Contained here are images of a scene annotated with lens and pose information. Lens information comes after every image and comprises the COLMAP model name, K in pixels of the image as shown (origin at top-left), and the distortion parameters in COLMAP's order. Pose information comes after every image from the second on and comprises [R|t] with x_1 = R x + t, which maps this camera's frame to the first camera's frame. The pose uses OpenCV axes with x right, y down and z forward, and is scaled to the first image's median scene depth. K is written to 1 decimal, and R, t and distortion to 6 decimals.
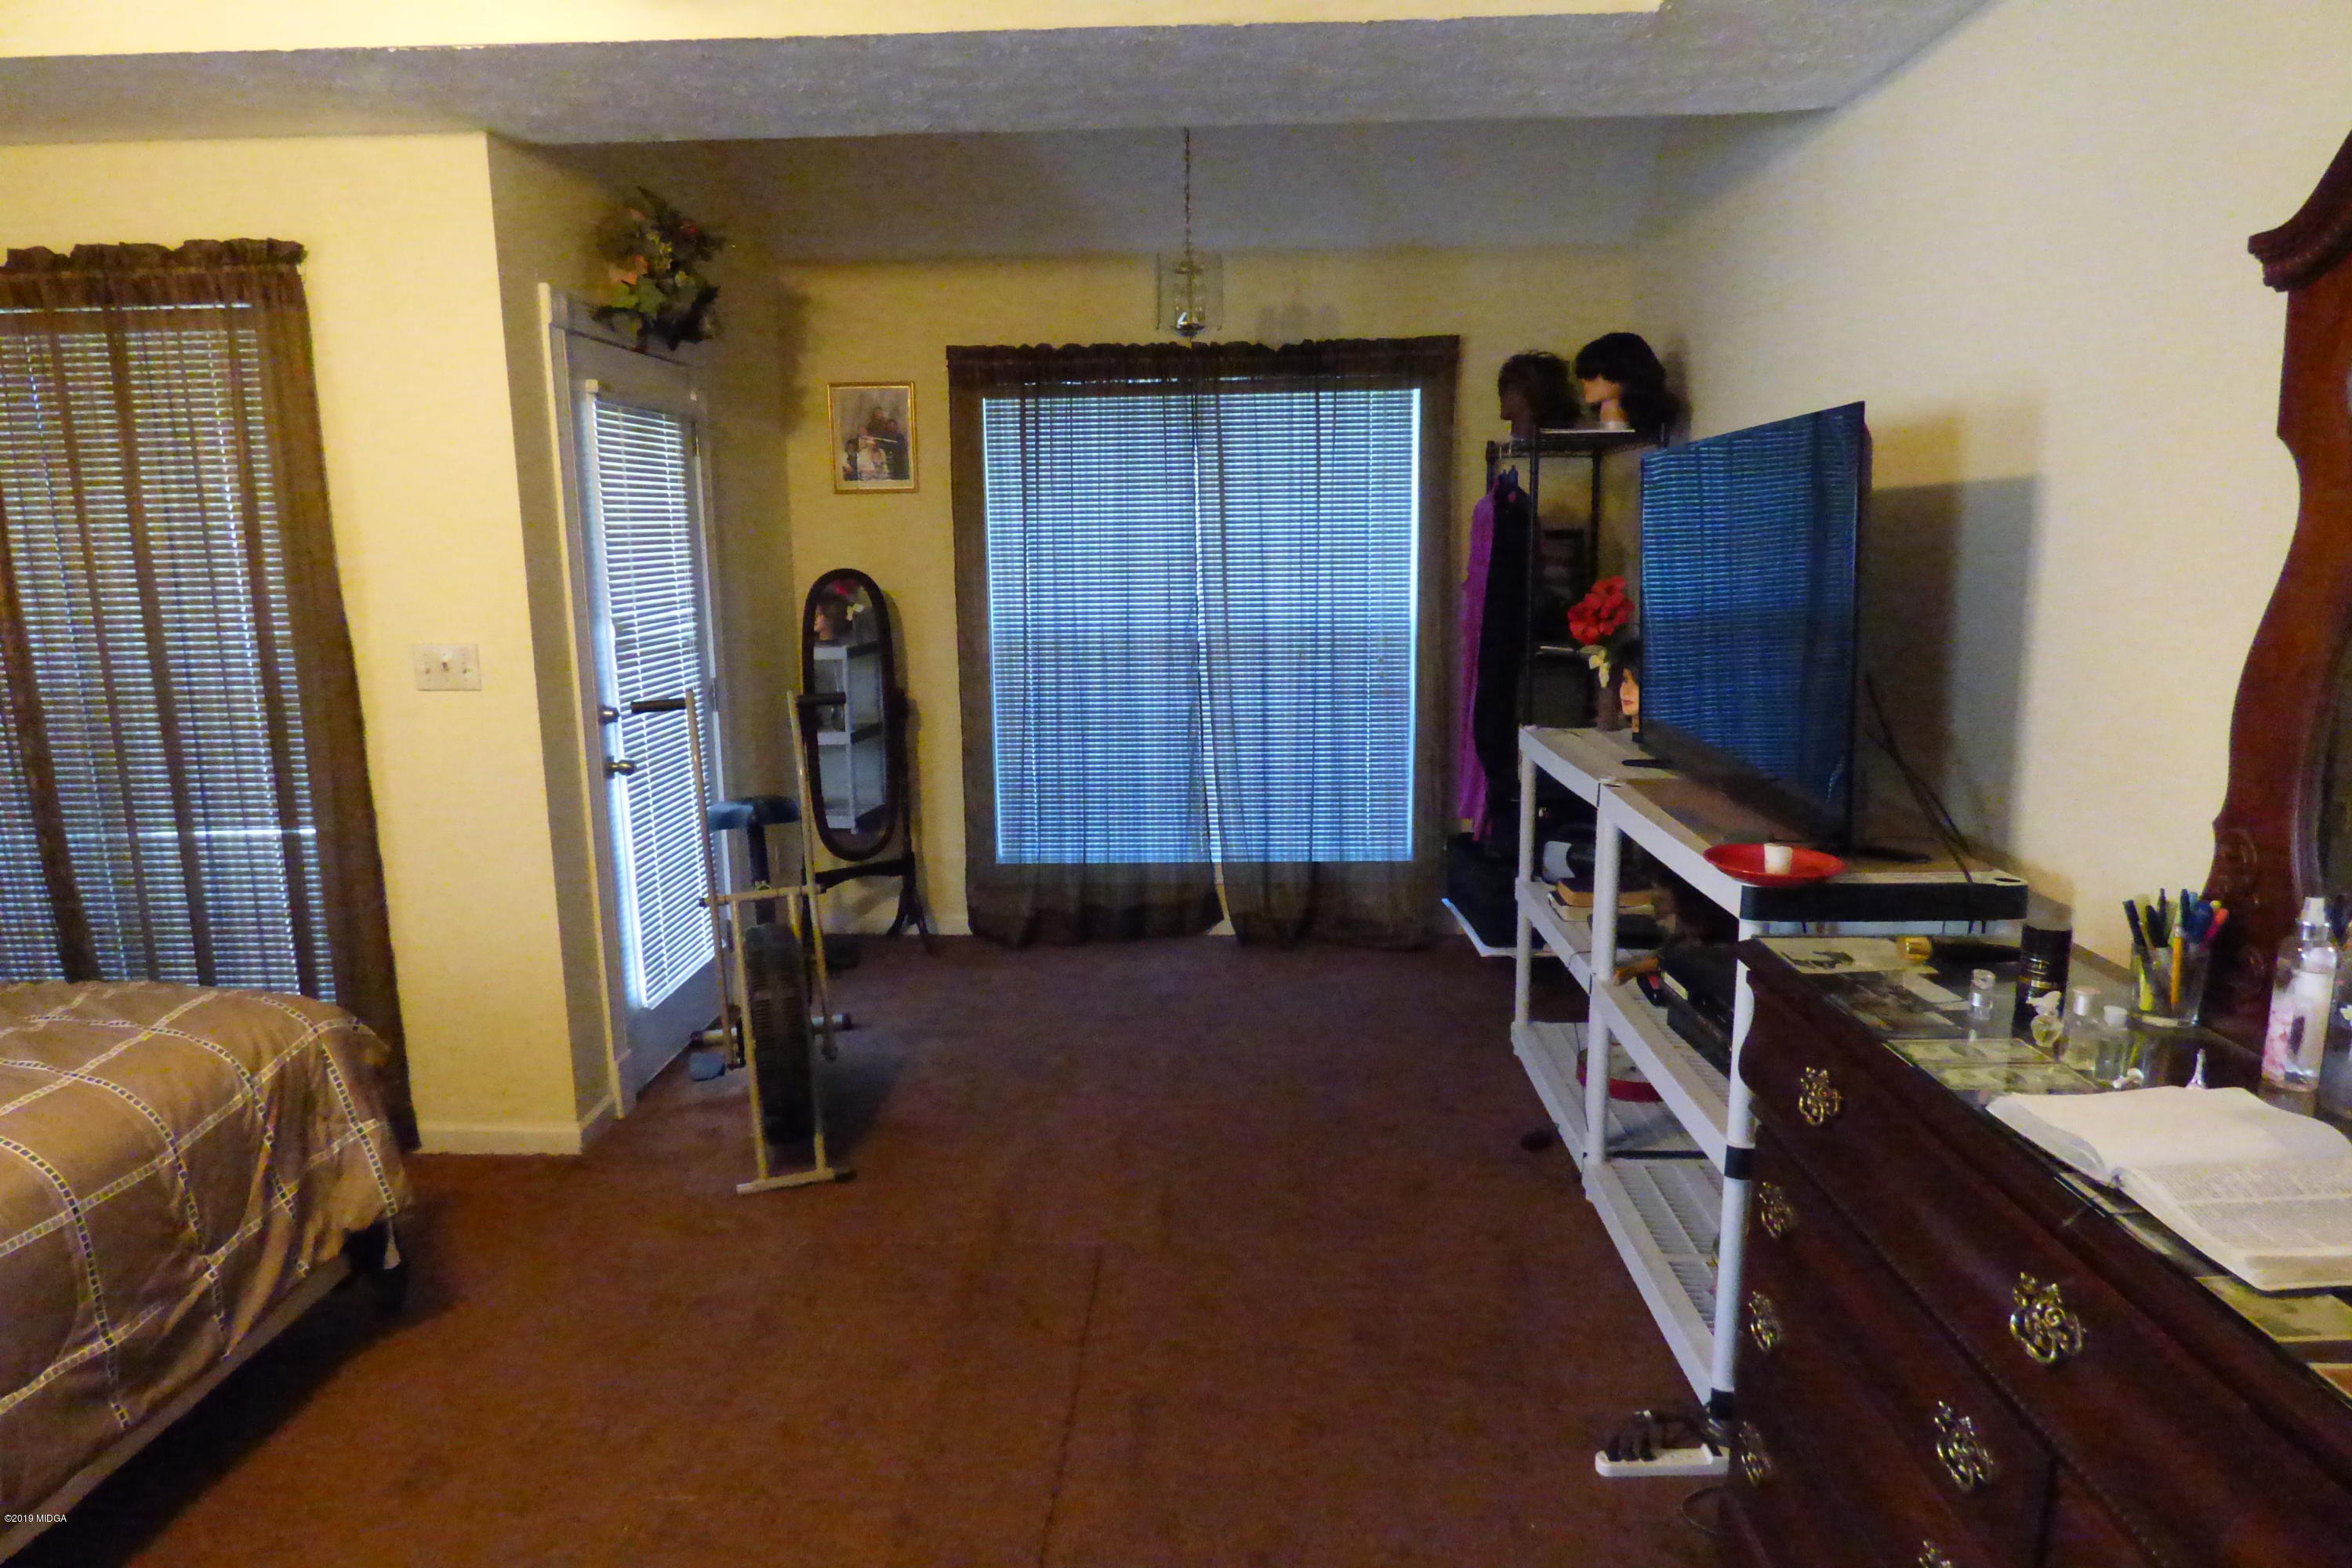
lens RADIAL K [[1413.8, 0, 1175.1], [0, 1413.8, 782.0], [0, 0, 1]] dist [-0.012035, -0.000018]
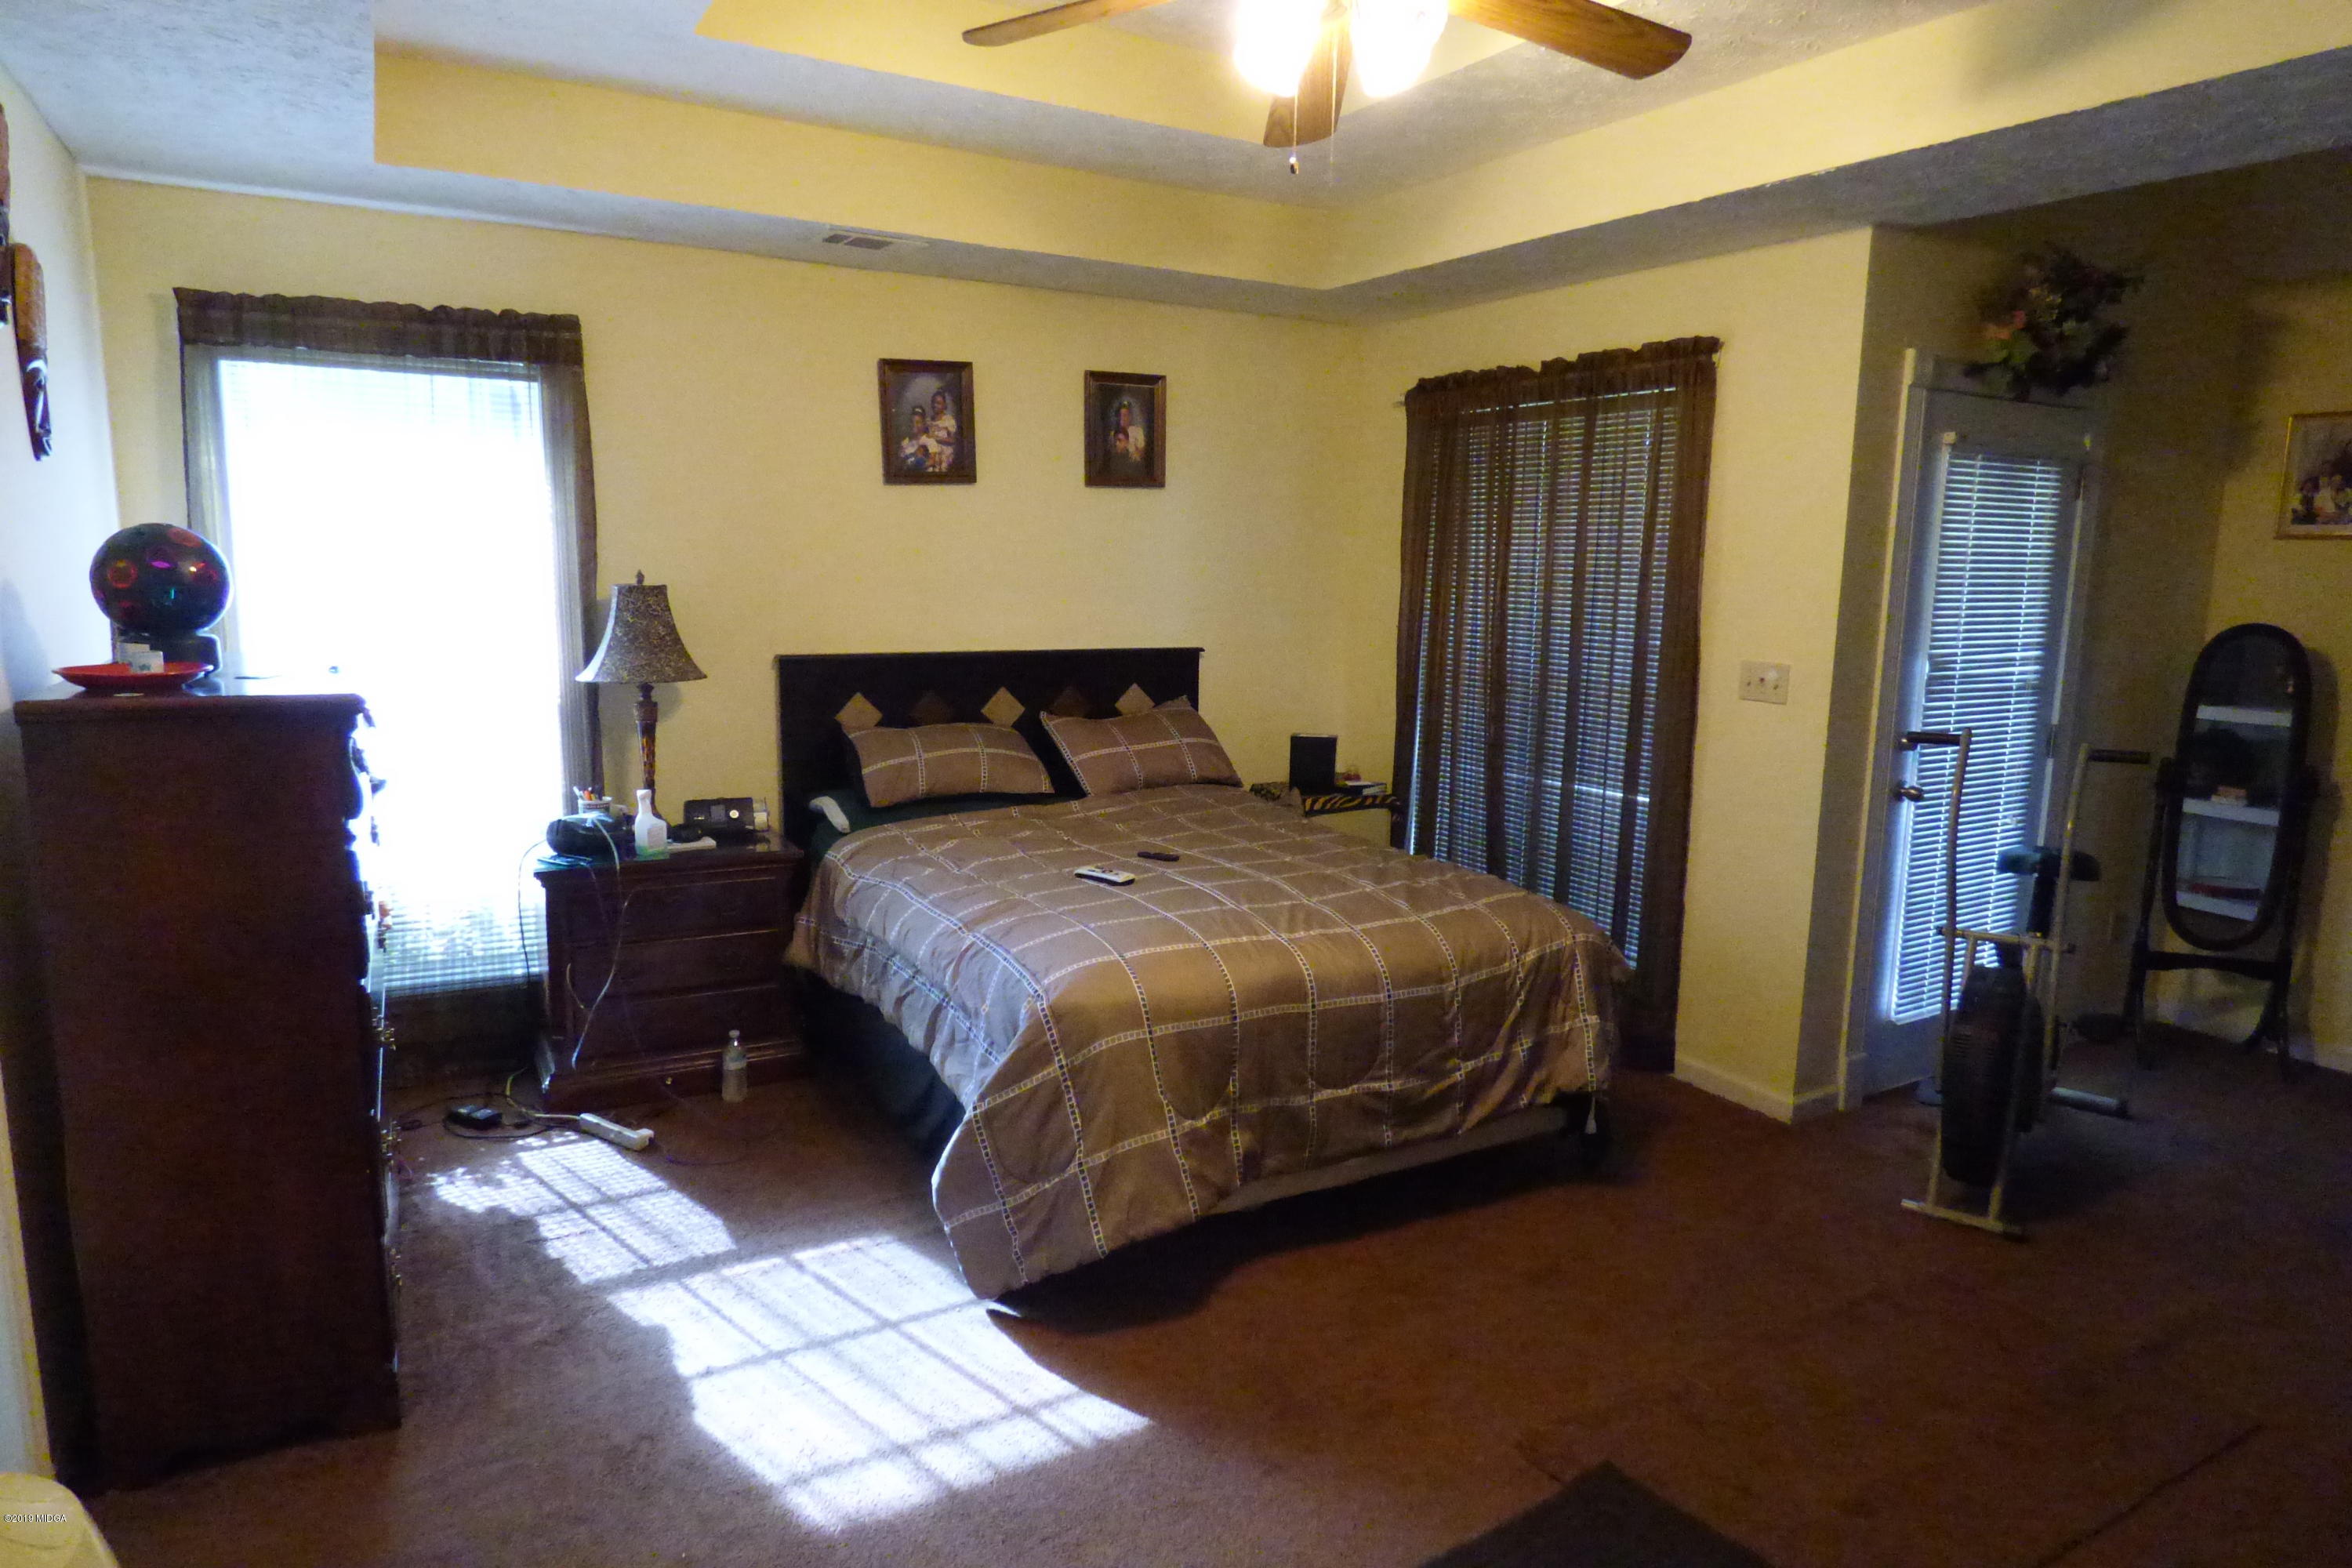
lens RADIAL K [[1413.8, 0, 1173.8], [0, 1413.8, 785.2], [0, 0, 1]] dist [-0.012035, -0.000018]
pose [[0.530537, 0.160804, -0.832270, 0.228175], [-0.173369, 0.981671, 0.079154, -0.004898], [0.829743, 0.102295, 0.548691, -0.054825]]
